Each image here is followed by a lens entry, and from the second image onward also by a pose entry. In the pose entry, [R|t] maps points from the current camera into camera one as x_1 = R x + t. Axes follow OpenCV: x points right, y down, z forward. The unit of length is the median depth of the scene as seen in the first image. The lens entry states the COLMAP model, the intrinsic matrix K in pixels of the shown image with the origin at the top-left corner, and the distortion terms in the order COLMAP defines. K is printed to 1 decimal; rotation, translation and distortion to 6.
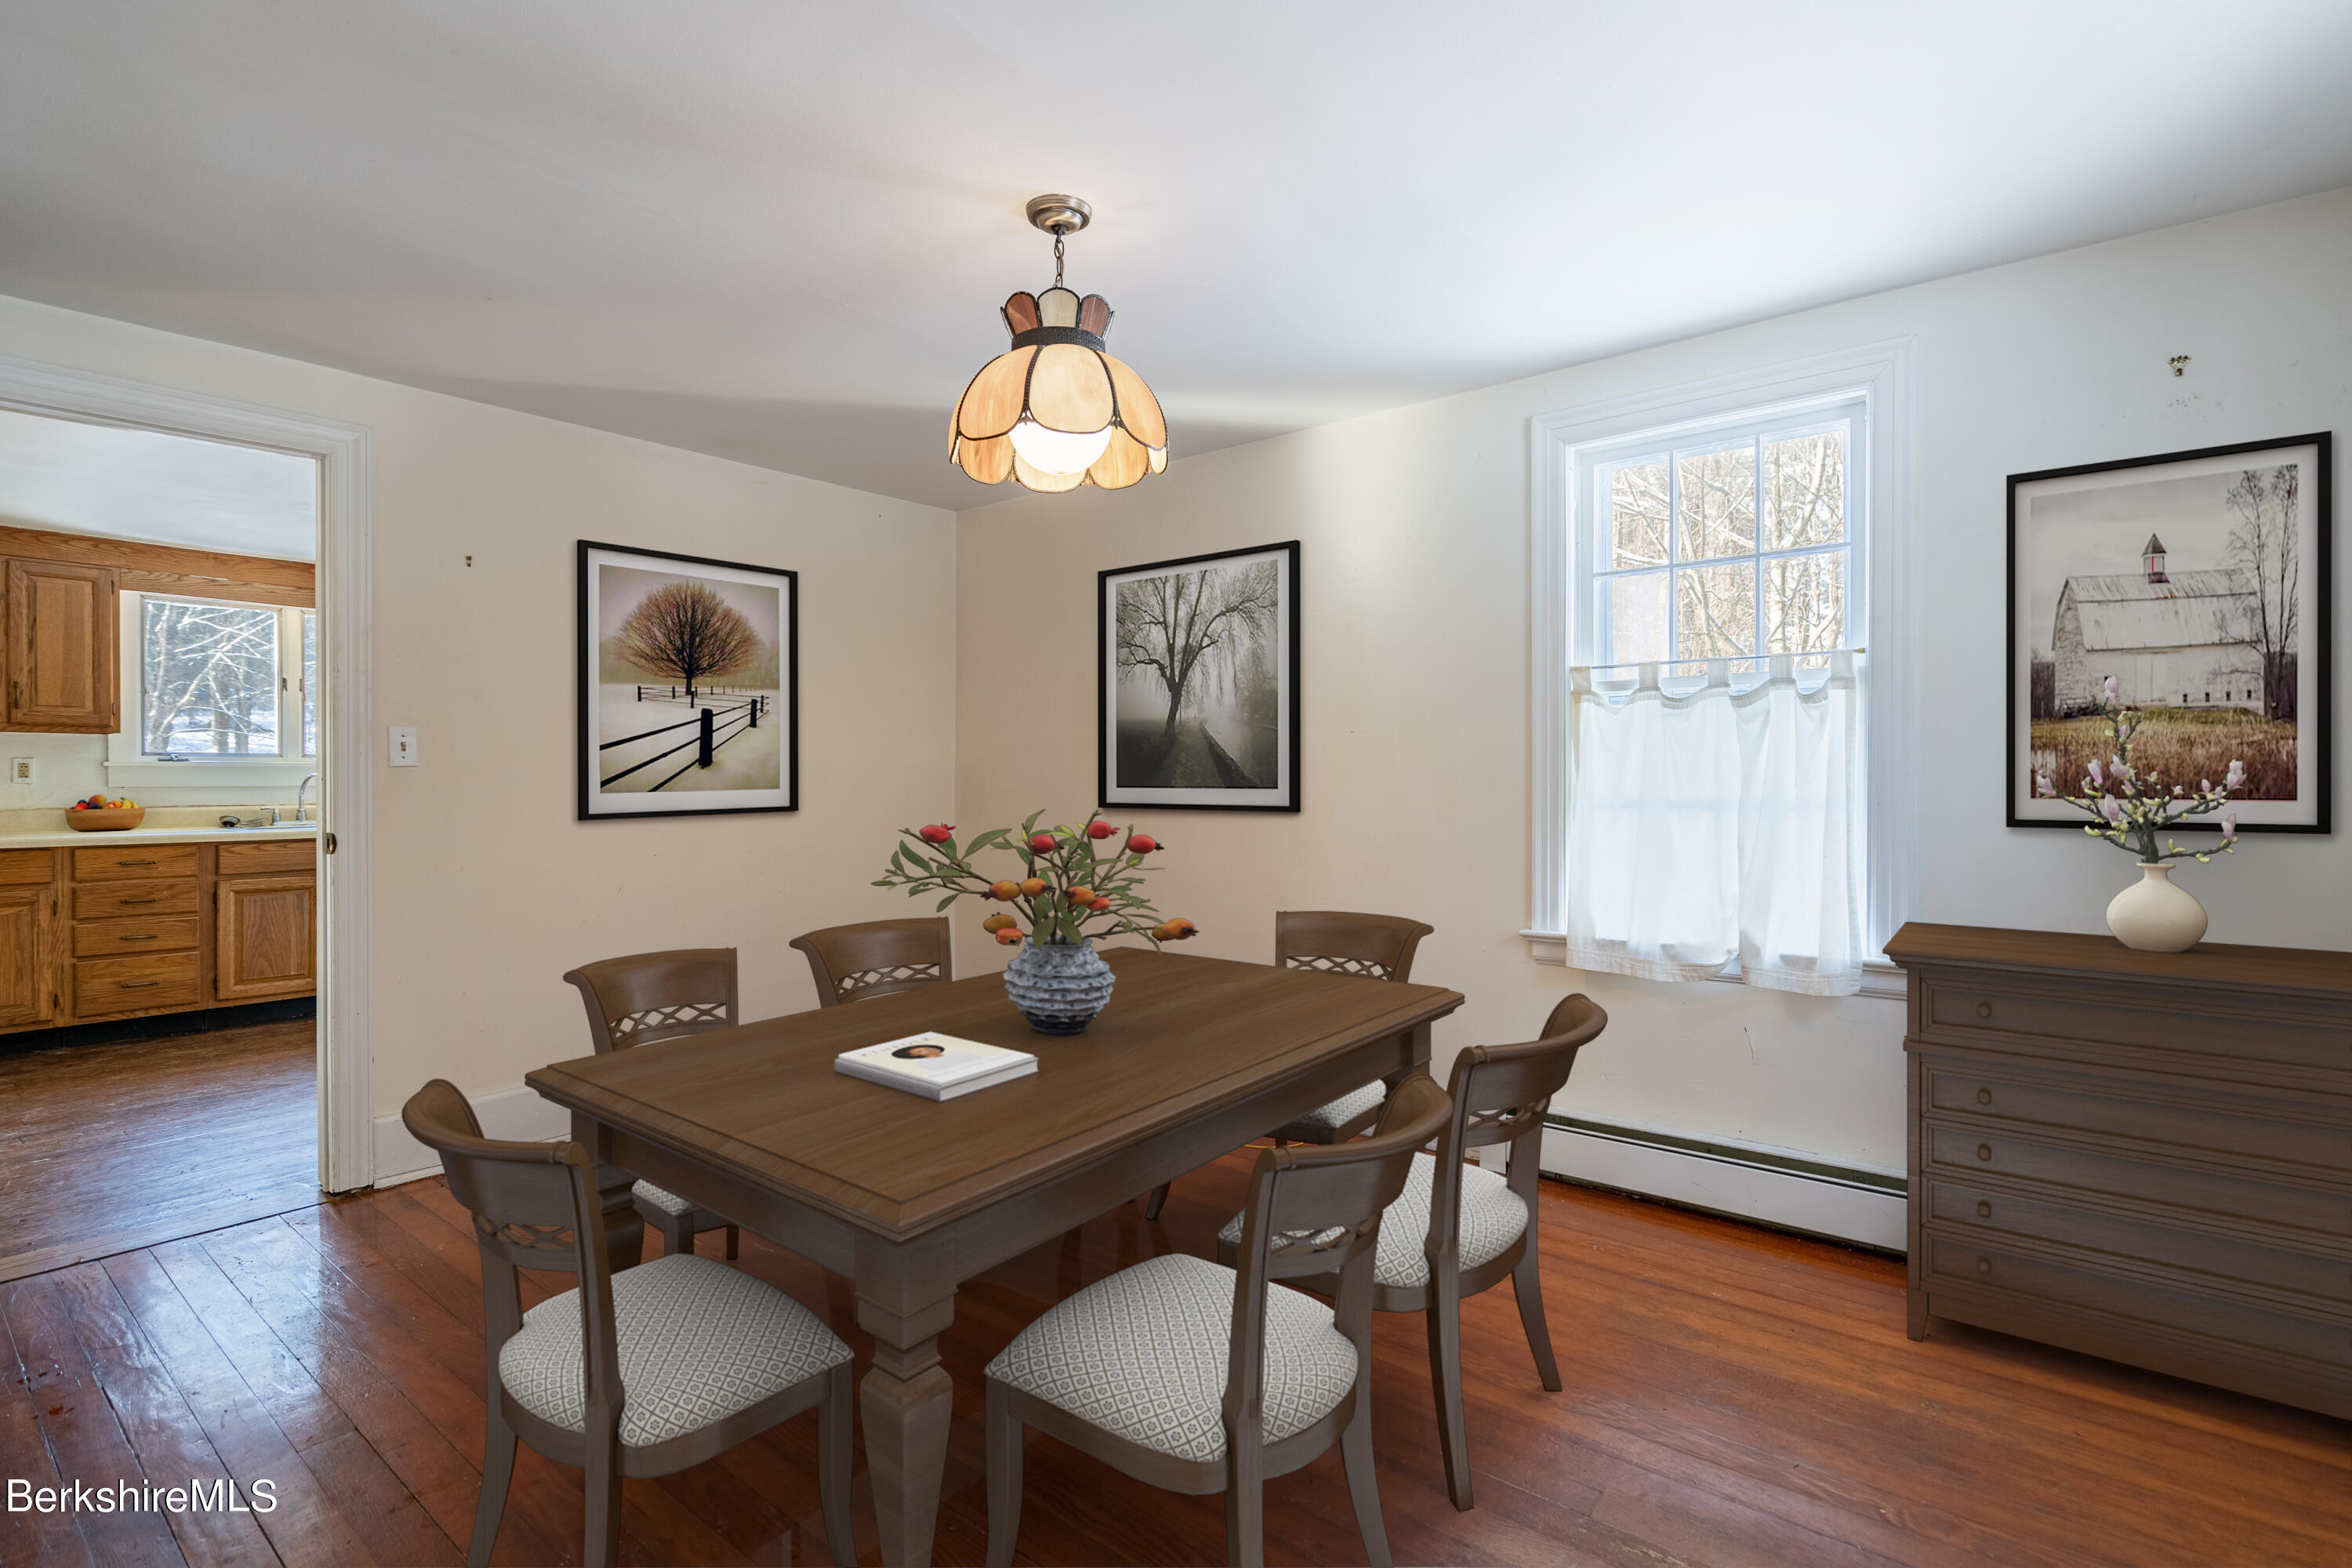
lens RADIAL K [[1092.3, 0, 1176.0], [0, 1092.3, 784.0], [0, 0, 1]] dist [-0.000575, -0.000362]
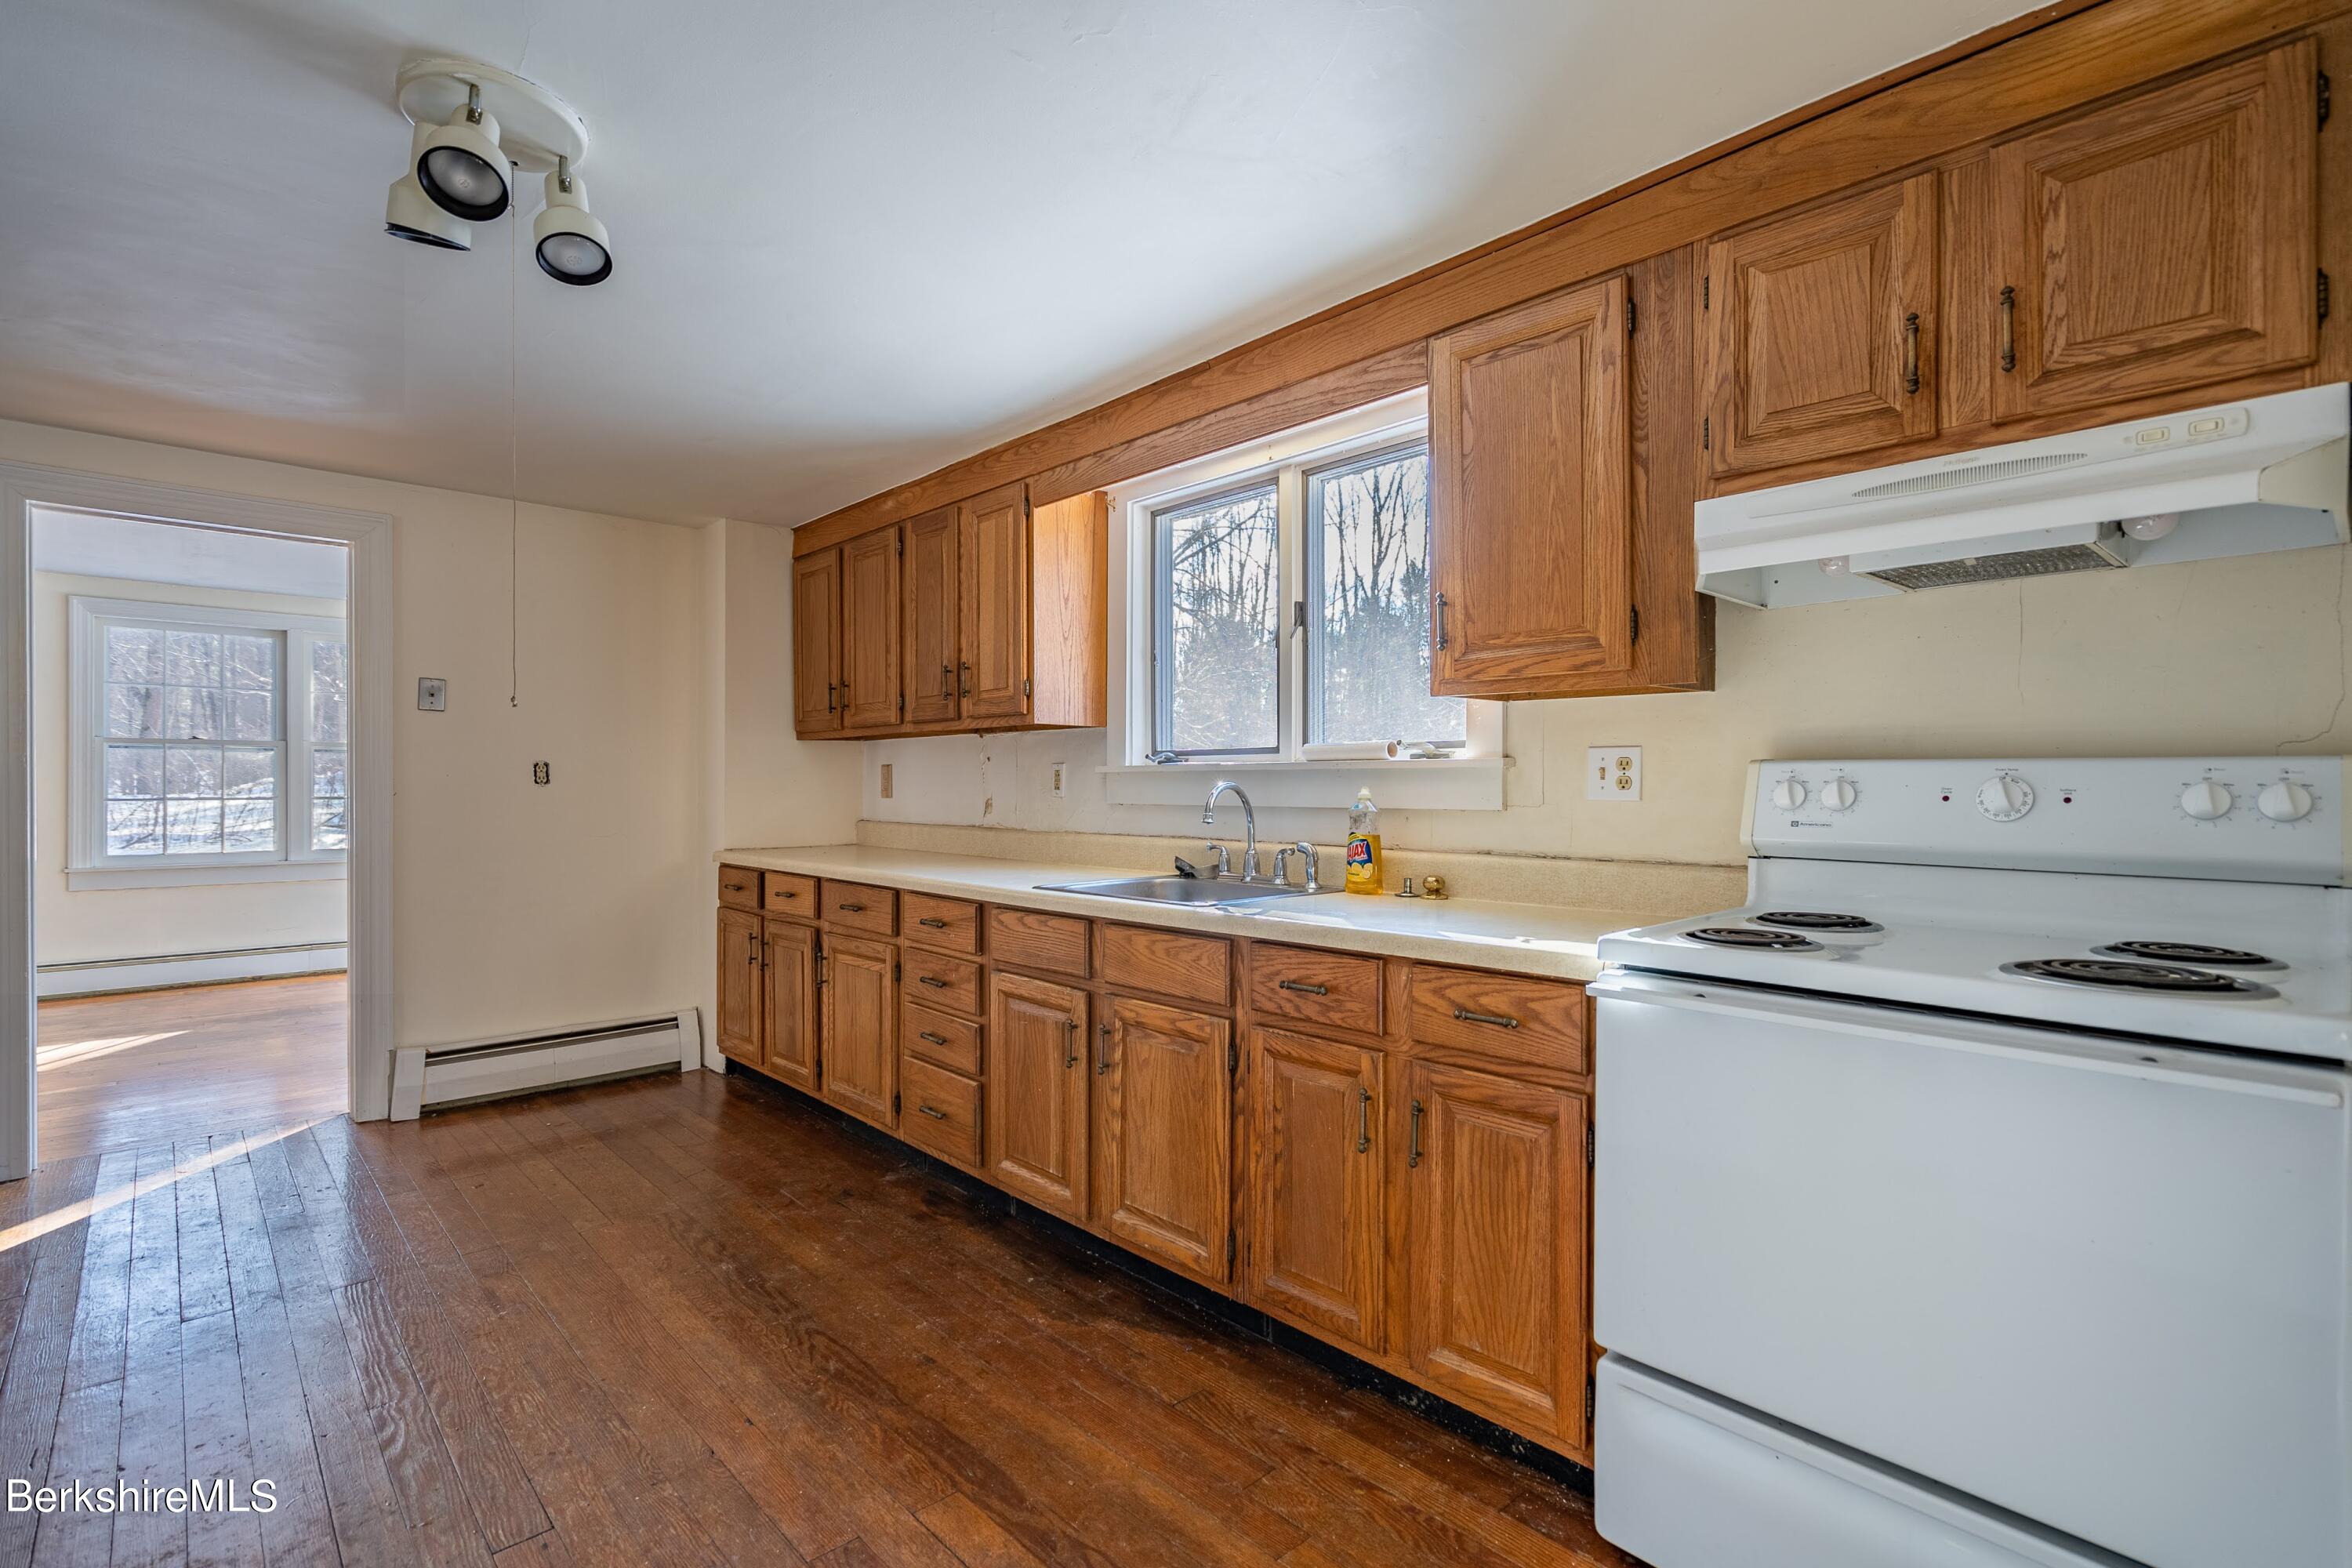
lens RADIAL K [[1070.5, 0, 1176.0], [0, 1070.5, 784.0], [0, 0, 1]] dist [0.000614, 0.000136]
pose [[-0.142429, -0.001227, -0.989804, -0.341806], [-0.007956, 0.999968, -0.000095, -0.010486], [0.989773, 0.007861, -0.142434, 1.219032]]
